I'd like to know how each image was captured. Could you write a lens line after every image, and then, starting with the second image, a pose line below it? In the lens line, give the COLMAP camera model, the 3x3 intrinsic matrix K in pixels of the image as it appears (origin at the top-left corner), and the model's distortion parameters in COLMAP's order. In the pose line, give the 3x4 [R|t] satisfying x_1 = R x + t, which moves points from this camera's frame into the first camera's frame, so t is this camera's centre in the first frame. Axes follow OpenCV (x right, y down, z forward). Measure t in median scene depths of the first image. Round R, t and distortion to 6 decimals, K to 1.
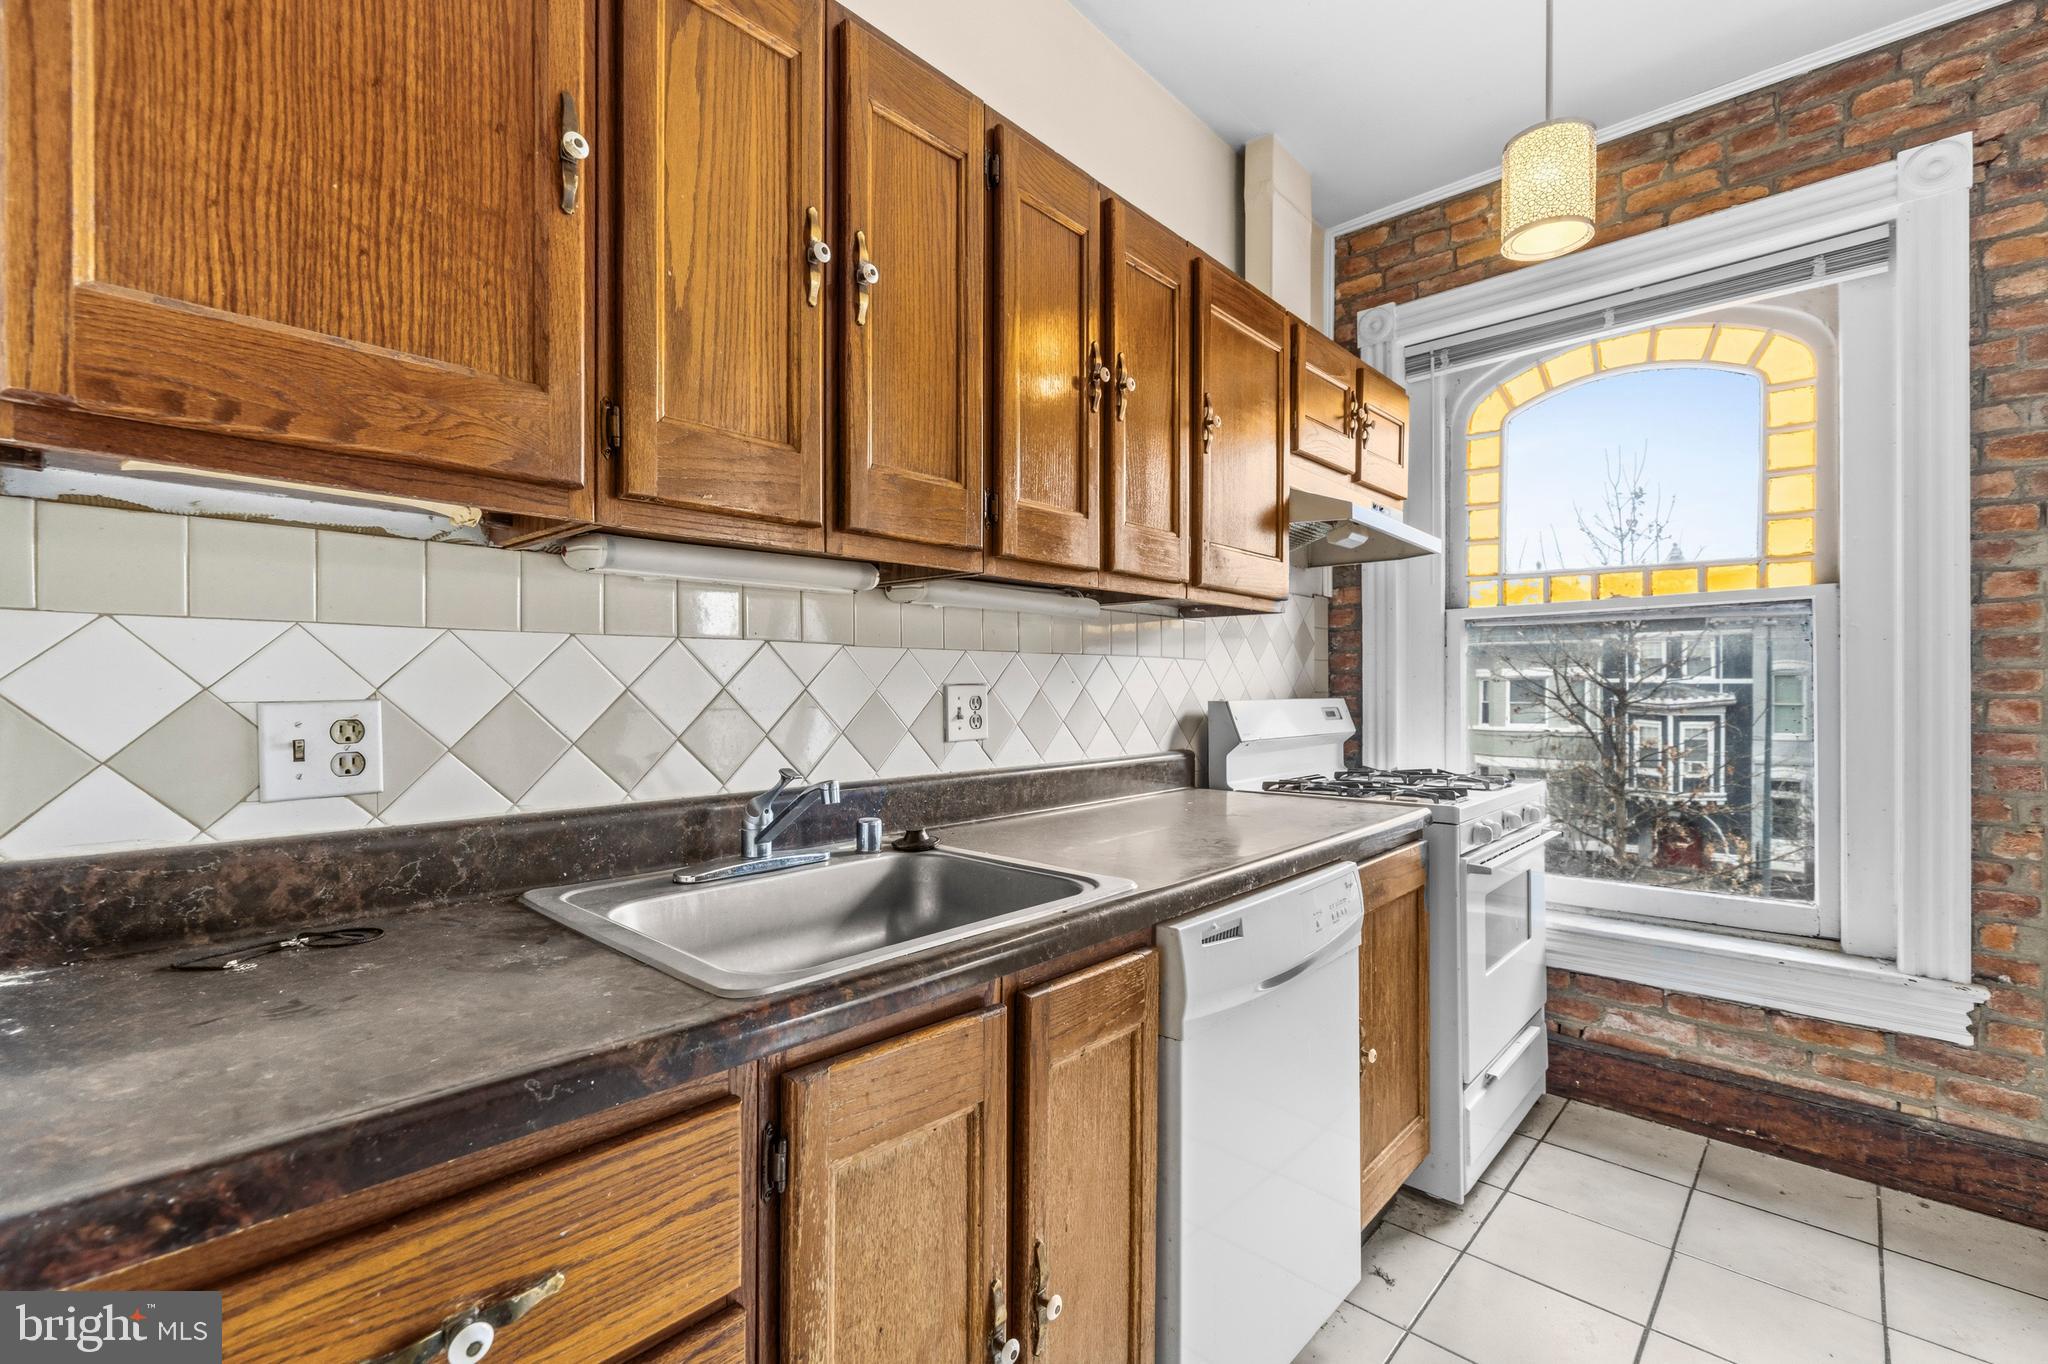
lens RADIAL K [[914.5, 0, 1029.6], [0, 914.5, 673.9], [0, 0, 1]] dist [-0.001238, -0.000813]
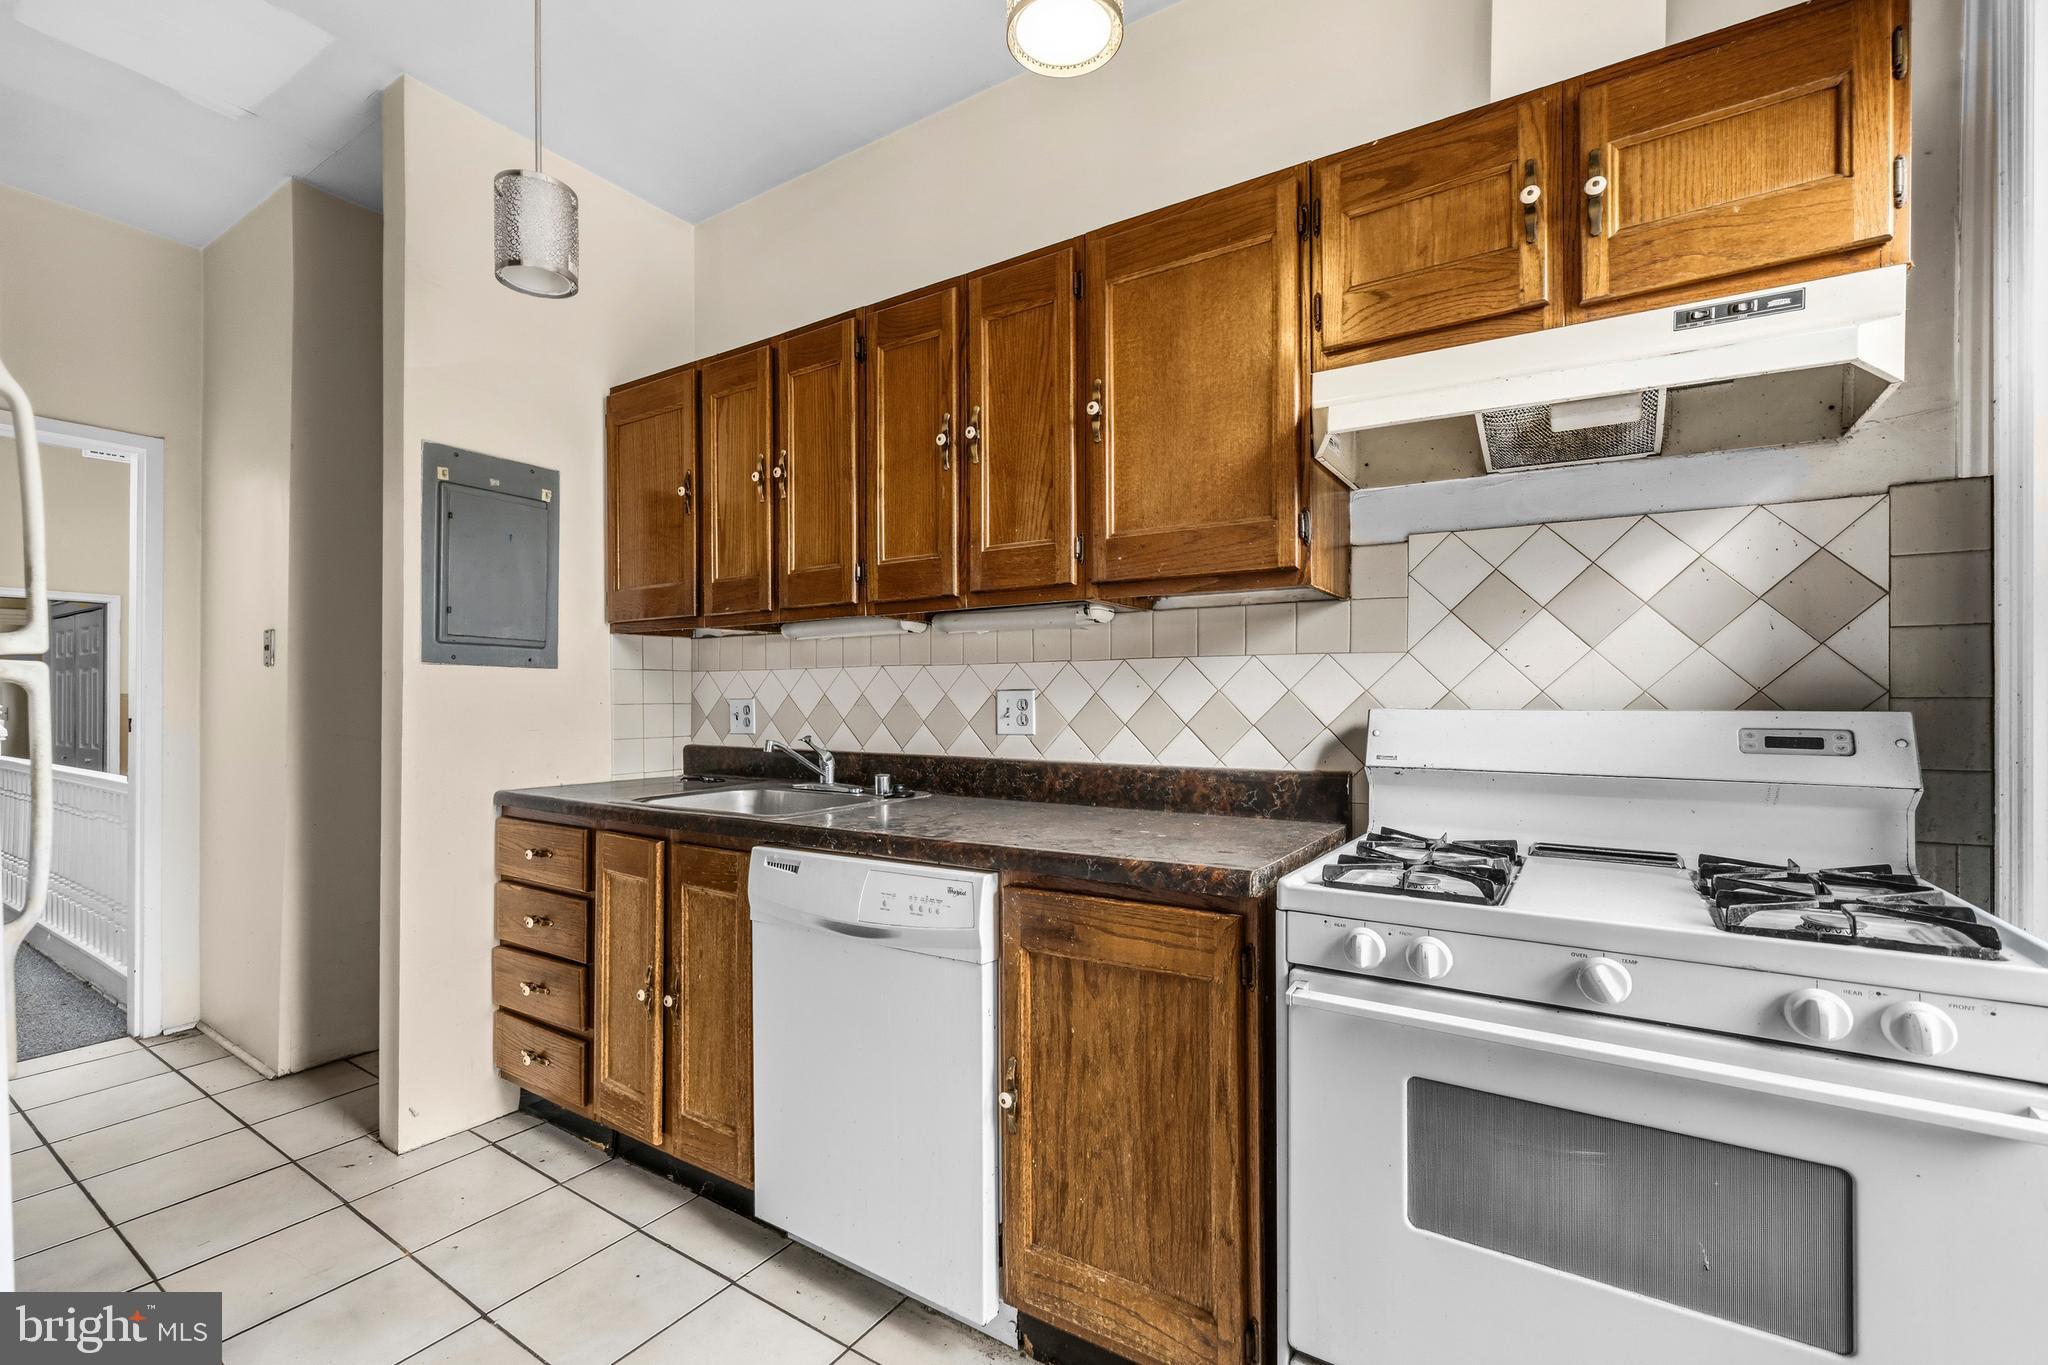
lens RADIAL K [[914.5, 0, 993.4], [0, 914.5, 679.7], [0, 0, 1]] dist [-0.001238, -0.000813]
pose [[0.119916, -0.023068, -0.992516, 1.878686], [0.013101, 0.999680, -0.021651, 0.038231], [0.992698, -0.010406, 0.120180, 1.303356]]
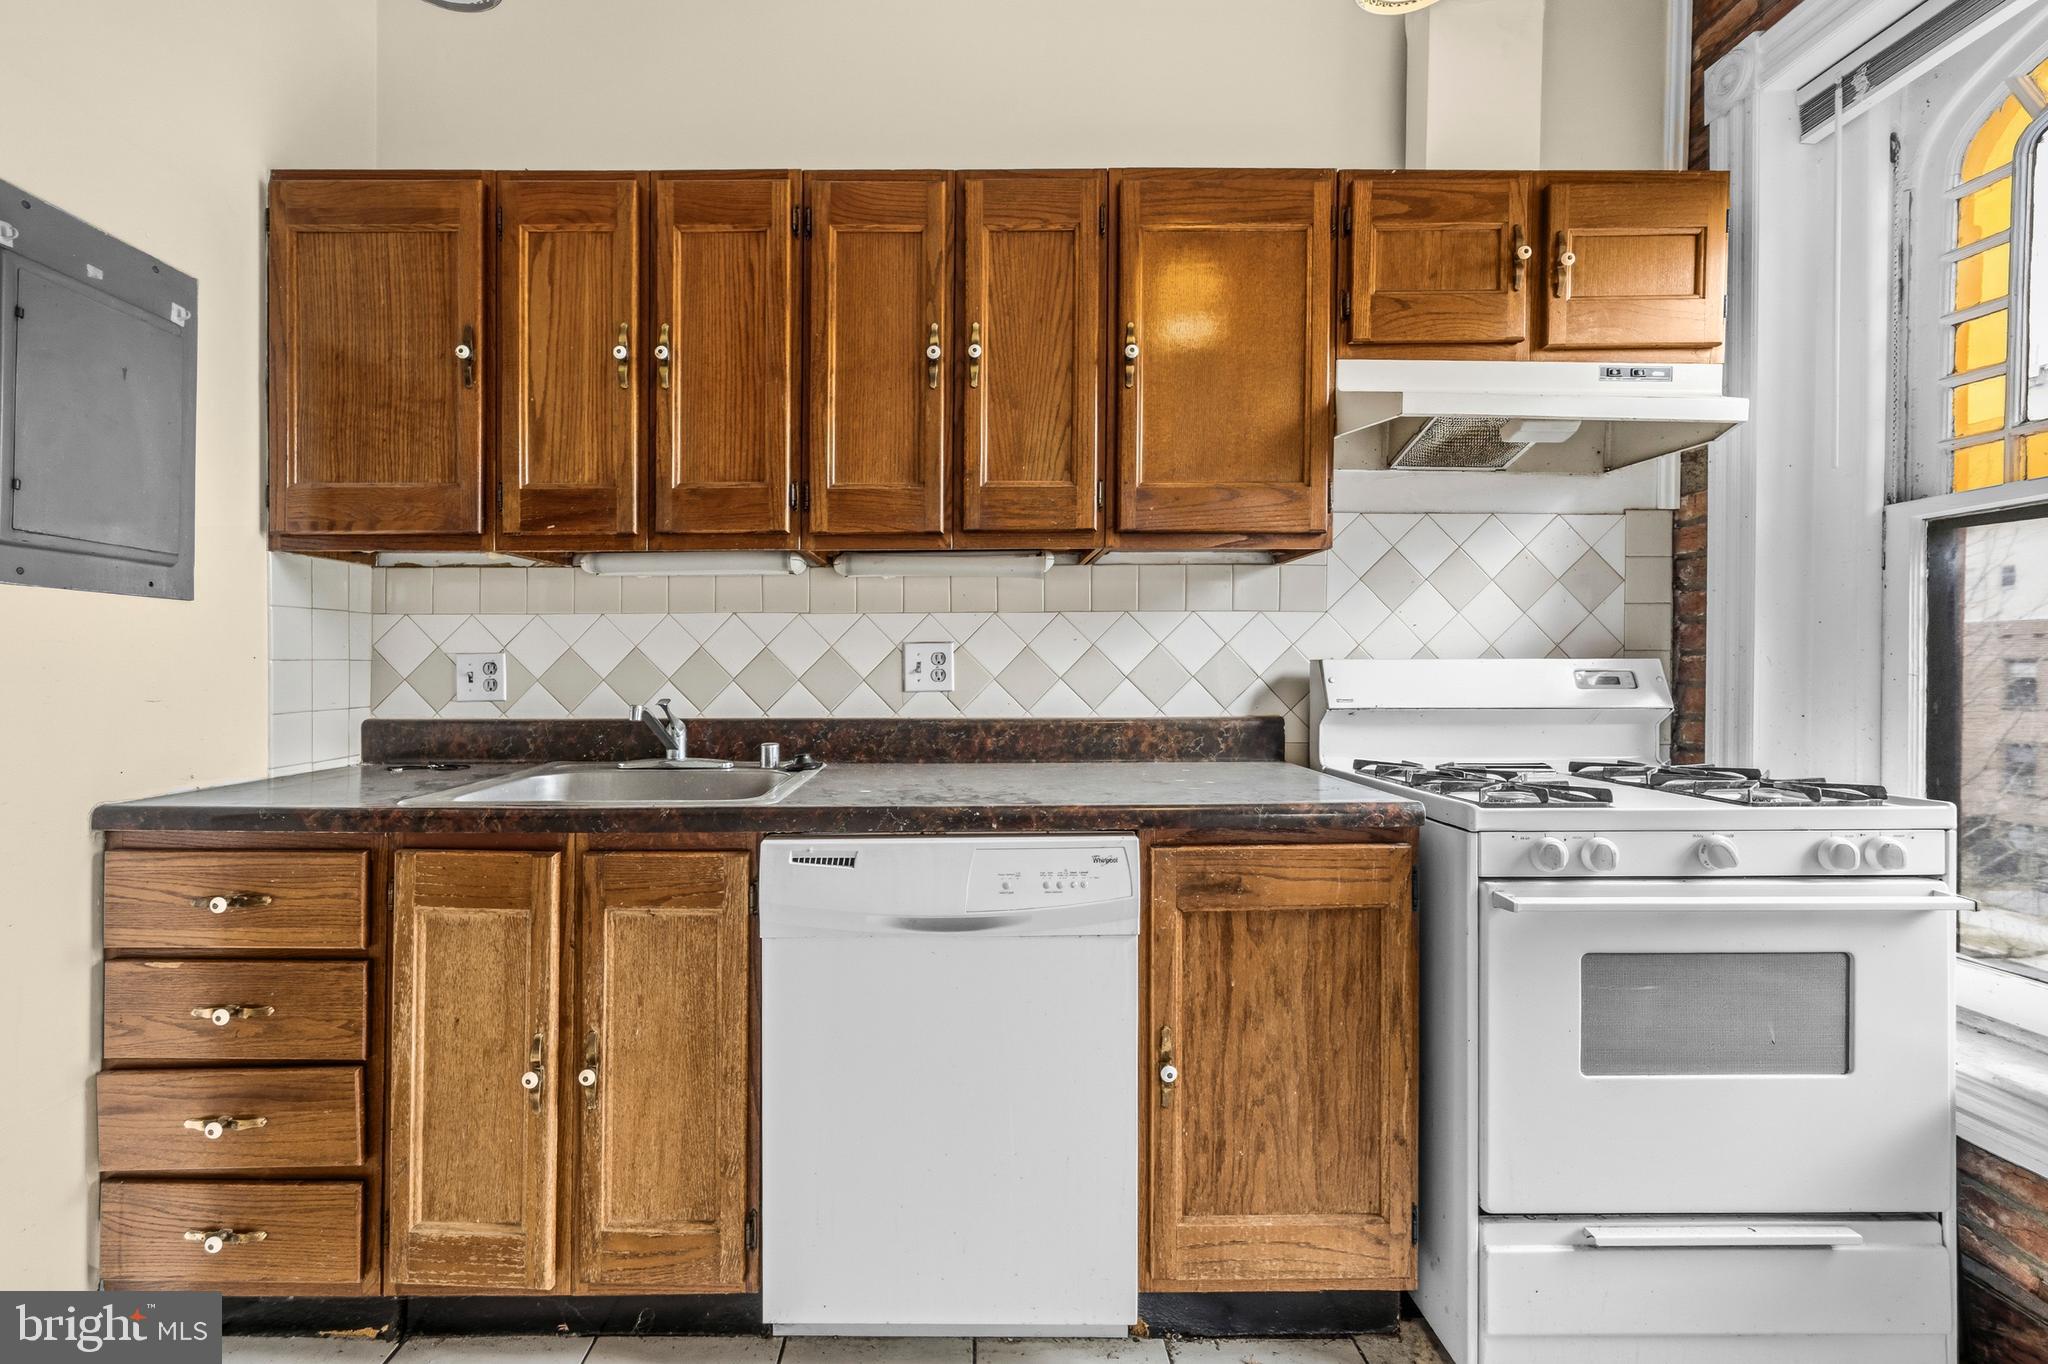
lens RADIAL K [[882.2, 0, 990.1], [0, 882.2, 655.9], [0, 0, 1]] dist [-0.003474, 0.000232]
pose [[0.660865, -0.011387, -0.750418, 1.302061], [0.013237, 0.999906, -0.003515, 0.052702], [0.750388, -0.007610, 0.660954, 0.514374]]
